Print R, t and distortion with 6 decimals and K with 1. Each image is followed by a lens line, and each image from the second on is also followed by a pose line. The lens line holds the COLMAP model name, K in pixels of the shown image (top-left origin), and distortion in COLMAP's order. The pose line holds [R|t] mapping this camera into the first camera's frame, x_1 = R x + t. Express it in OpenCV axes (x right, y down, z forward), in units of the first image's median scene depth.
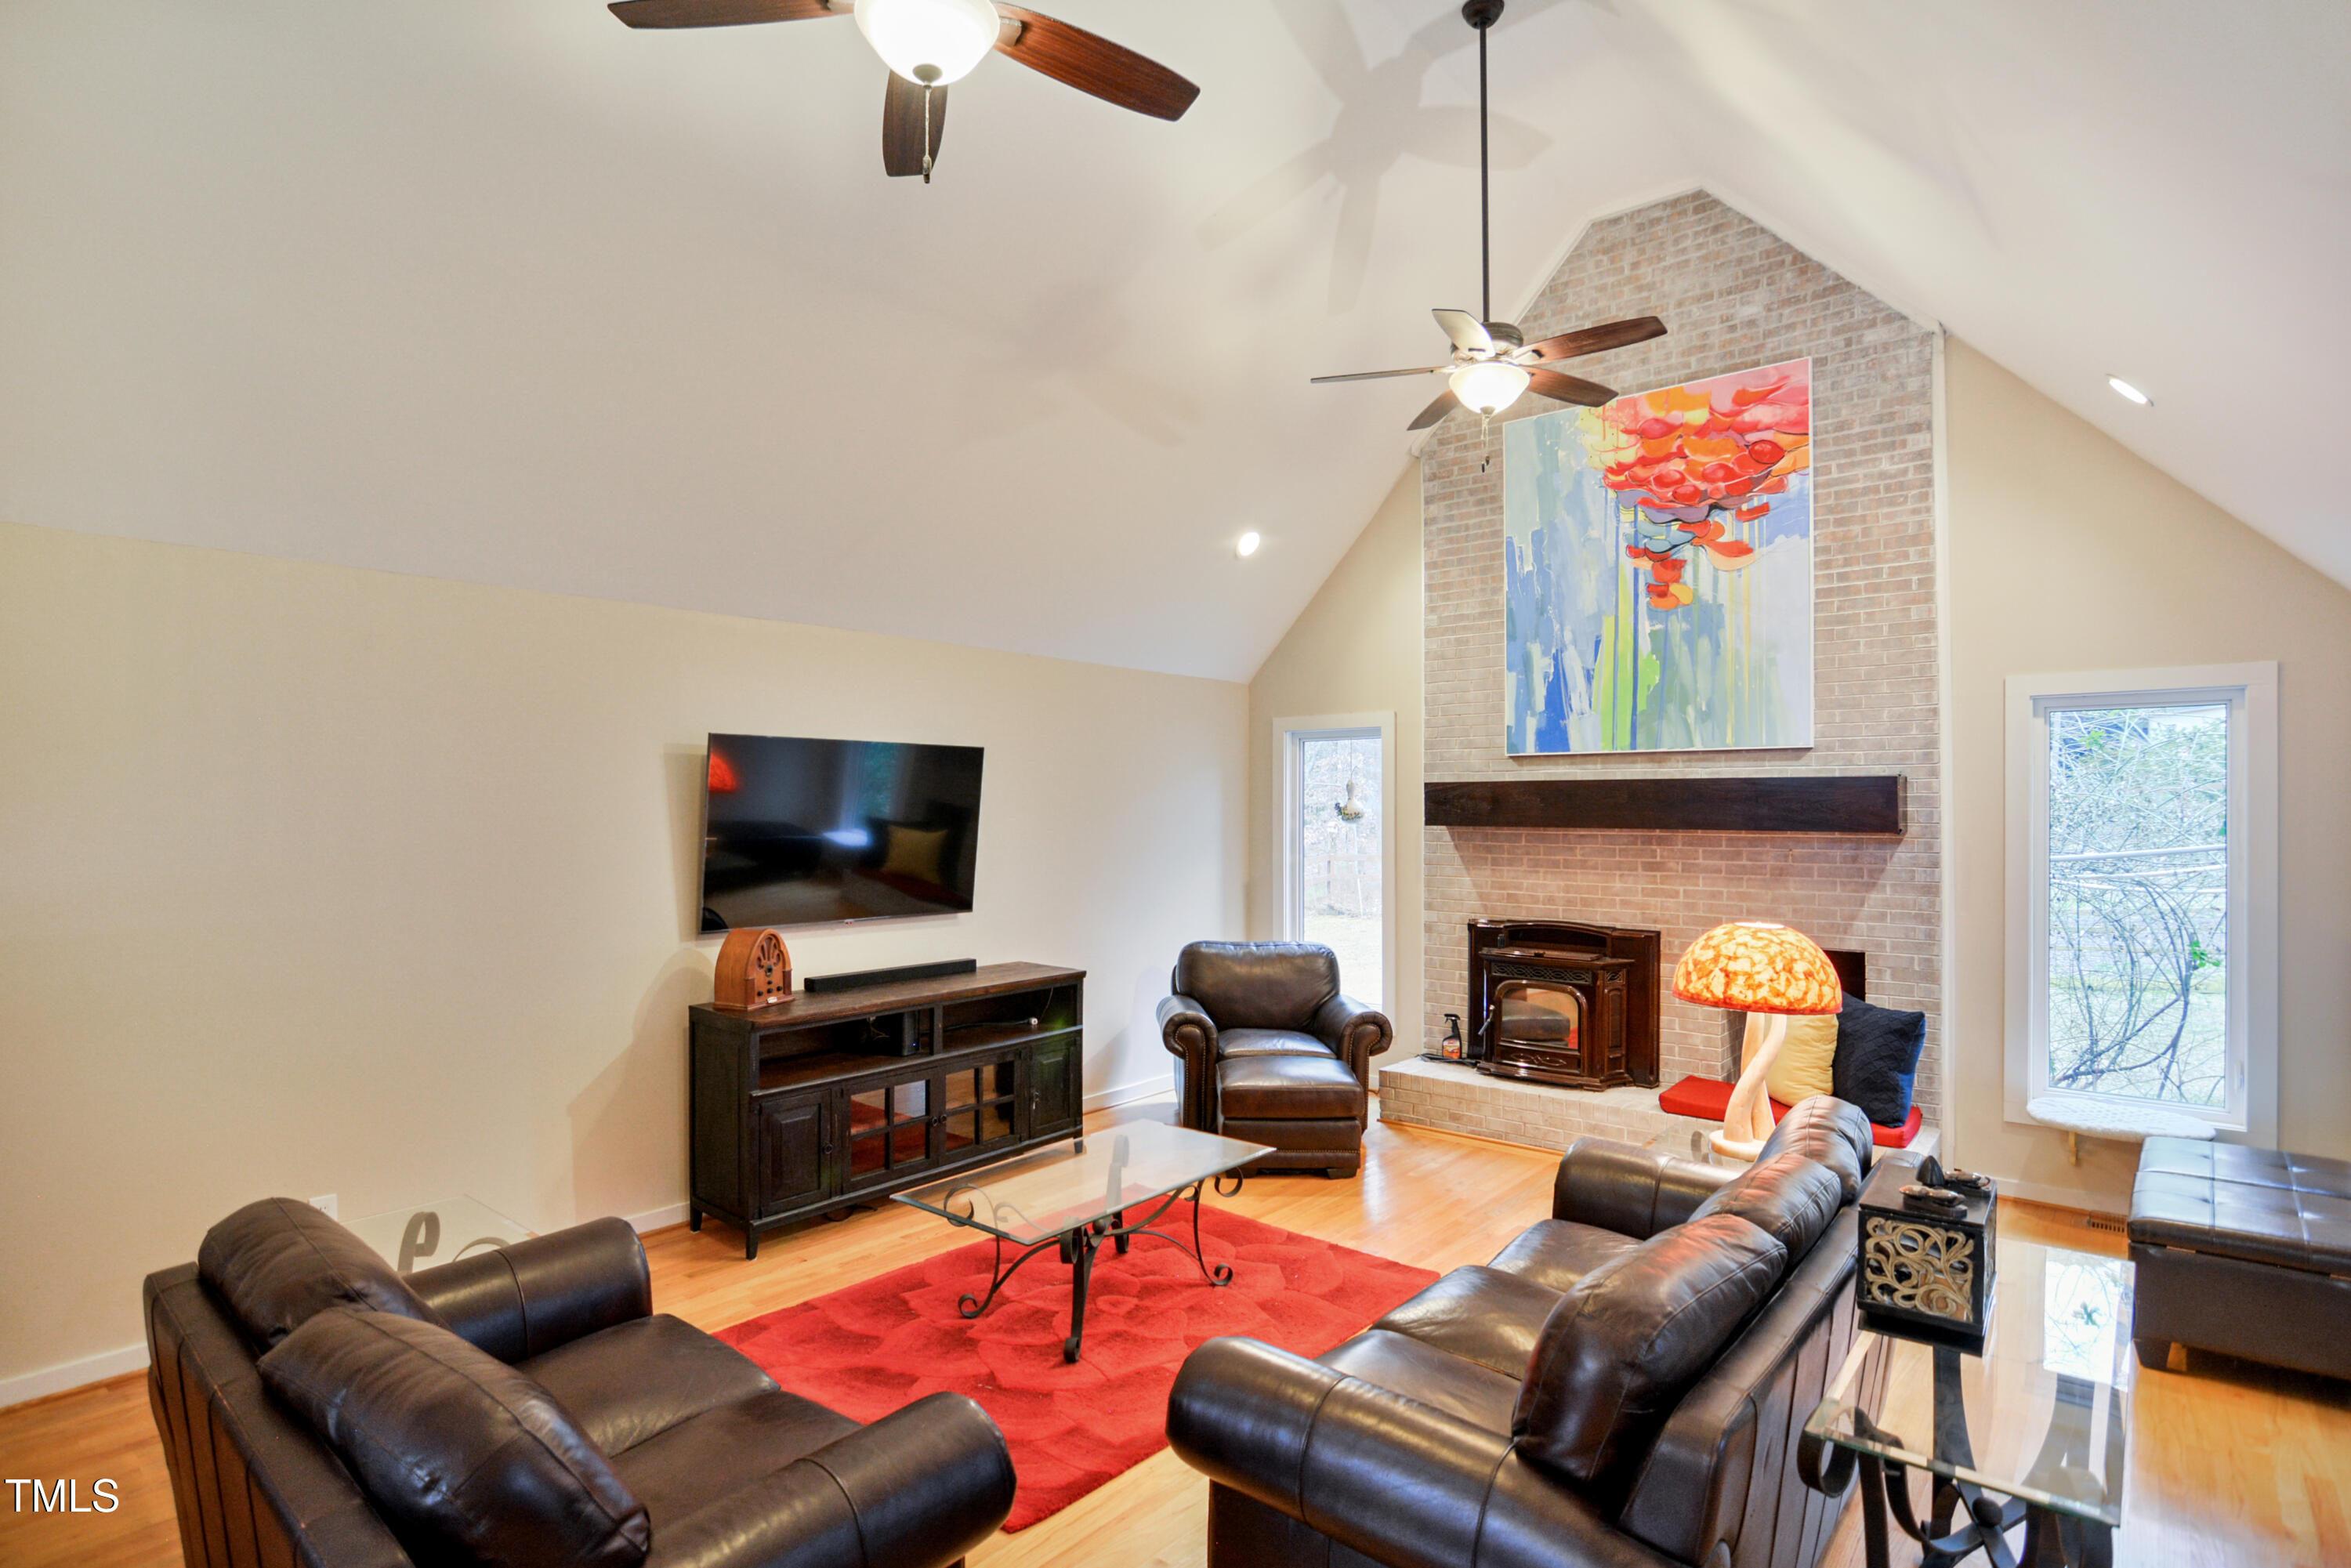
lens RADIAL K [[1161.5, 0, 1179.6], [0, 1161.5, 804.7], [0, 0, 1]] dist [-0.000824, -0.000265]
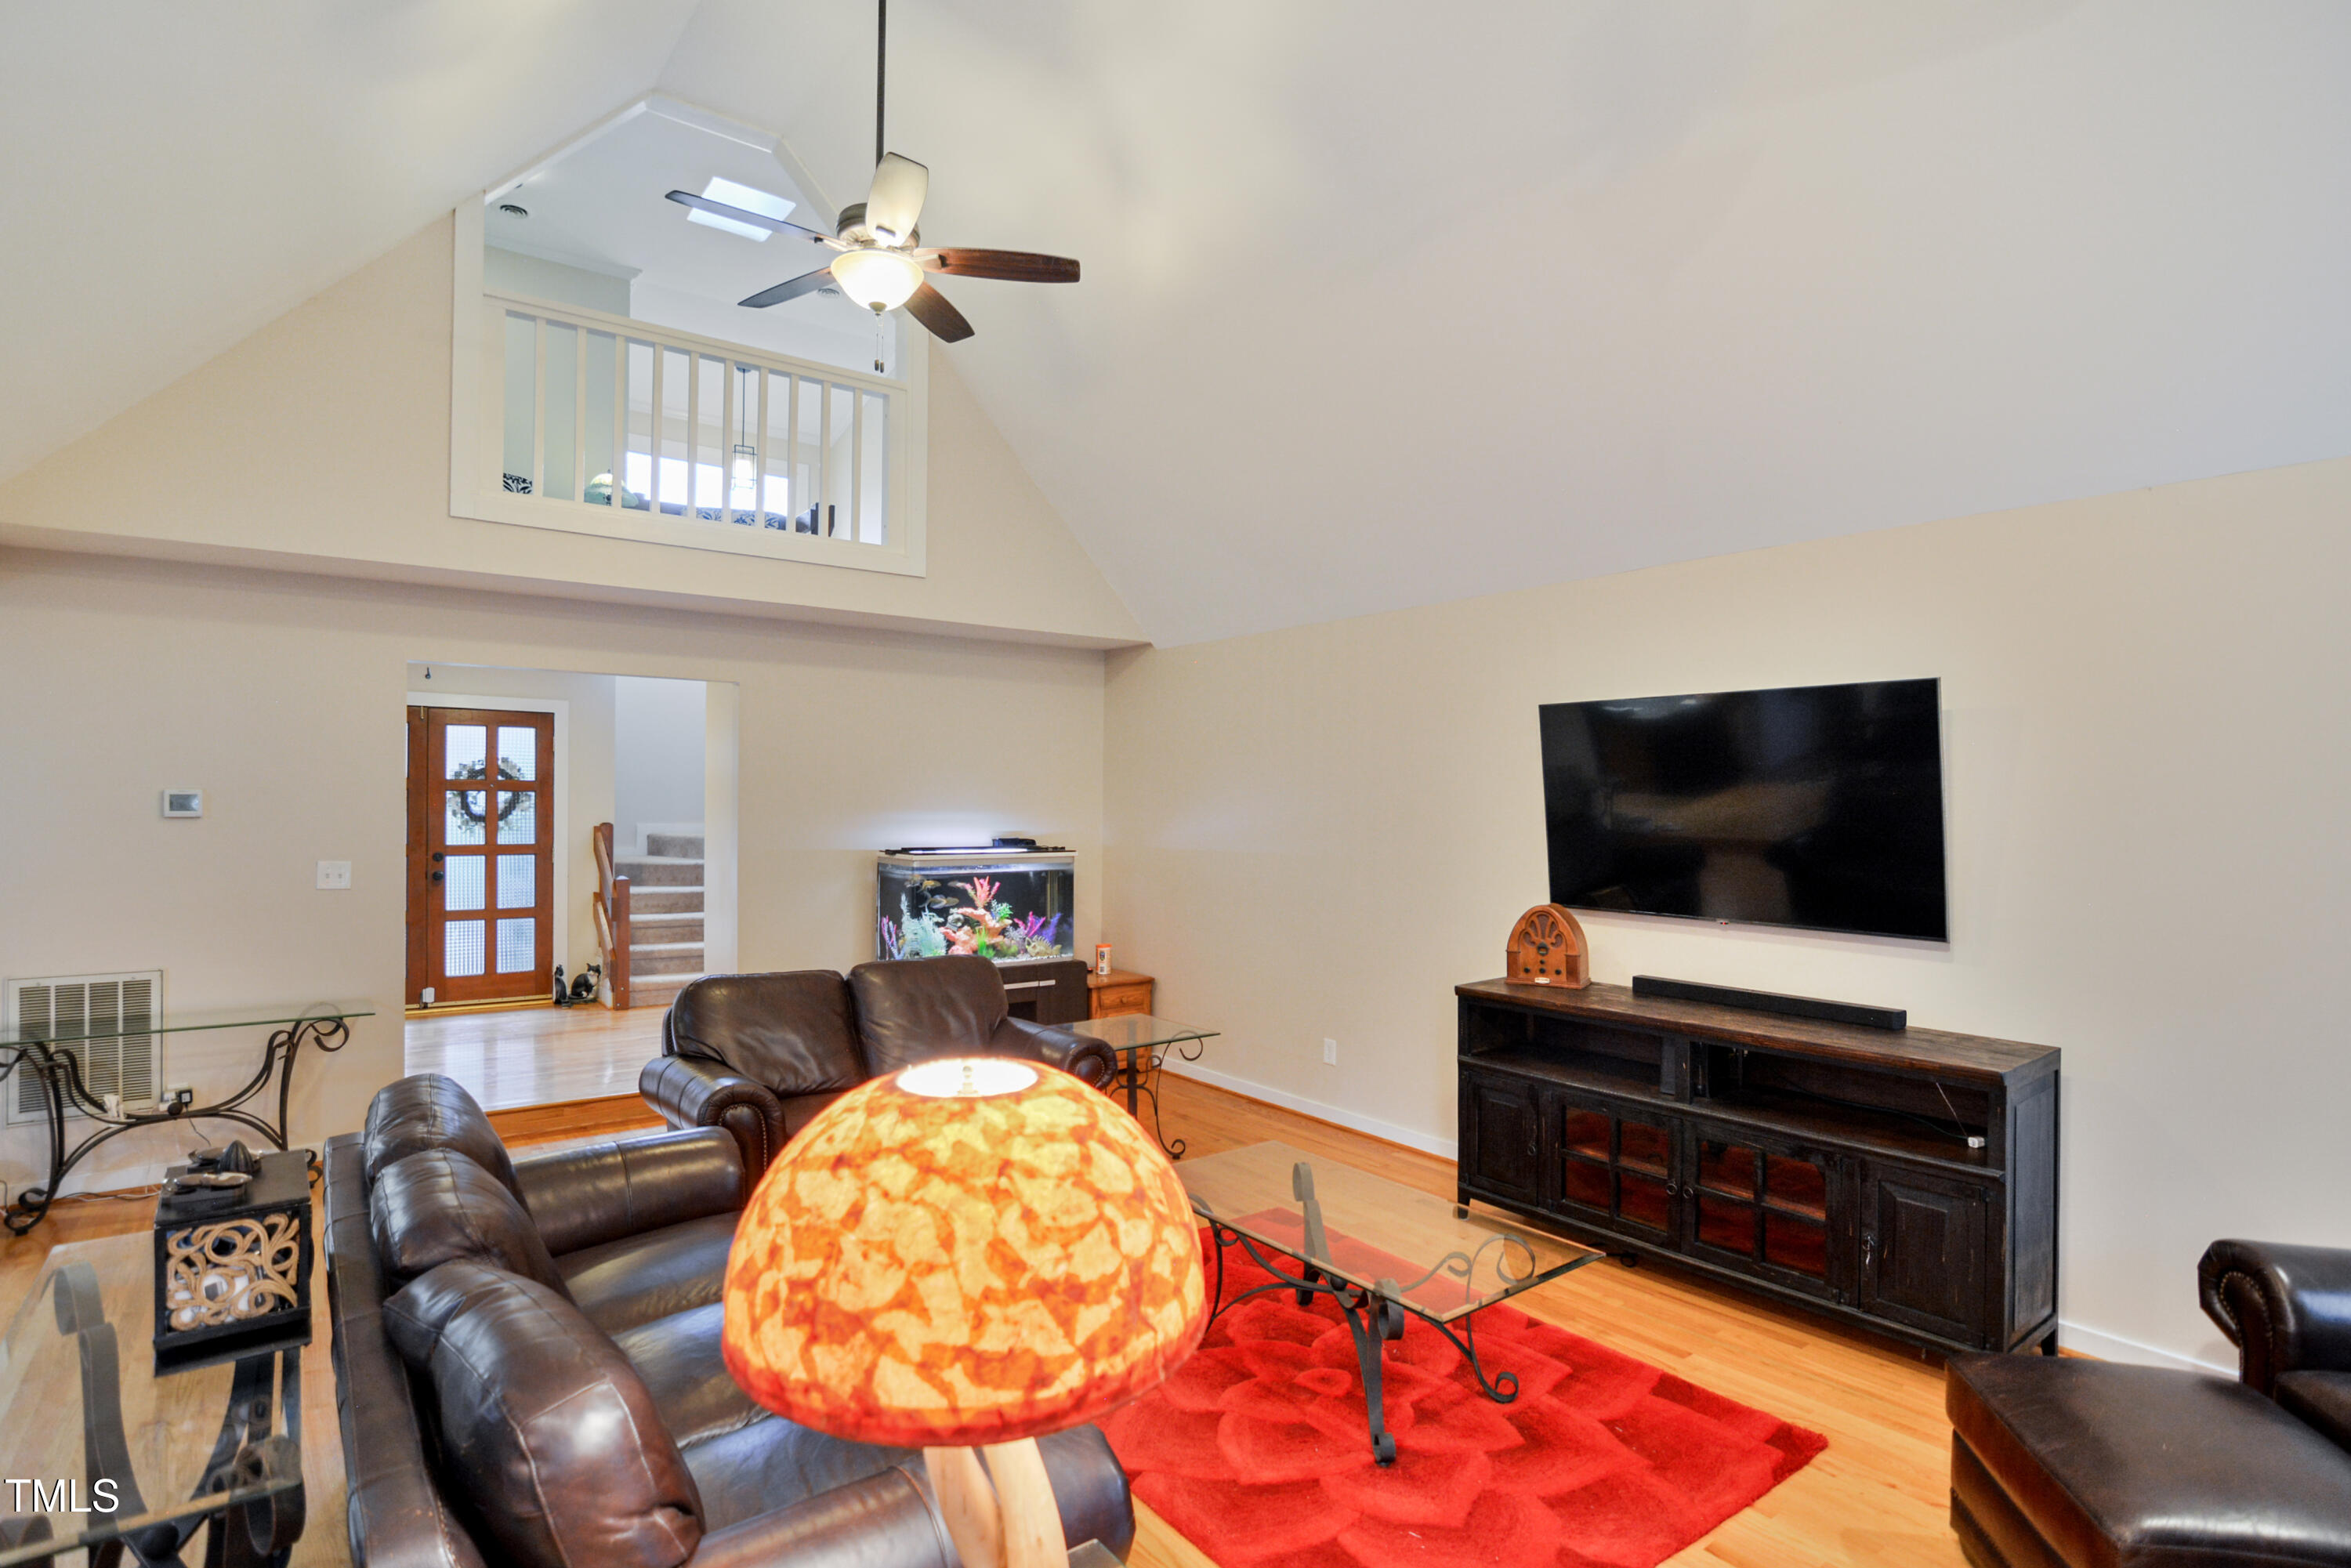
lens RADIAL K [[1161.5, 0, 1179.6], [0, 1161.5, 804.7], [0, 0, 1]] dist [-0.000824, -0.000265]
pose [[-0.192569, -0.008220, -0.981249, 0.562585], [-0.014902, 0.999874, -0.005452, 0.029875], [0.981170, 0.013572, -0.192668, 0.783994]]
